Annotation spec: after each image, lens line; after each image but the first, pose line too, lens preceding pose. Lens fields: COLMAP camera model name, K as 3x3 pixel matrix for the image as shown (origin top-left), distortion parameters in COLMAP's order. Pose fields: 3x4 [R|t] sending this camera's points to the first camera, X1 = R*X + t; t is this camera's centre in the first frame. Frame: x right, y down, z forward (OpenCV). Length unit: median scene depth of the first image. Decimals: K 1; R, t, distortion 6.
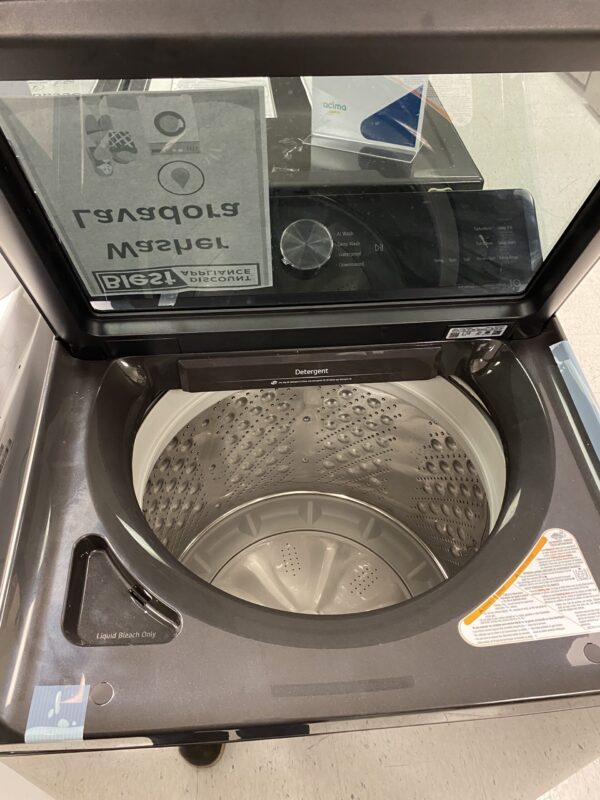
lens RADIAL K [[599.5, 0, 300.0], [0, 599.5, 400.0], [0, 0, 1]] dist [0.000119, 0.000252]
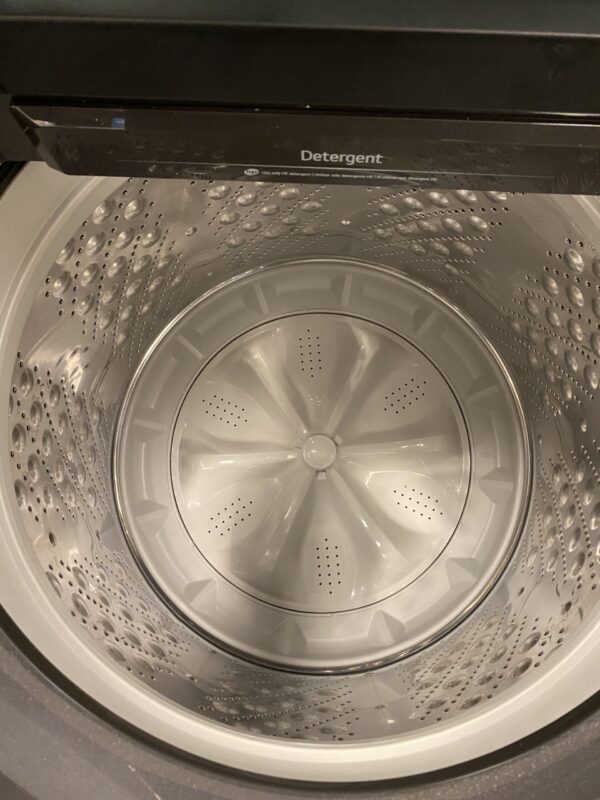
lens RADIAL K [[599.5, 0, 300.0], [0, 599.5, 400.0], [0, 0, 1]] dist [0.000119, 0.000252]
pose [[0.987546, 0.144202, -0.062915, 0.026714], [-0.087298, 0.834926, 0.543395, -0.083800], [0.130888, -0.531135, 0.837116, 0.367741]]
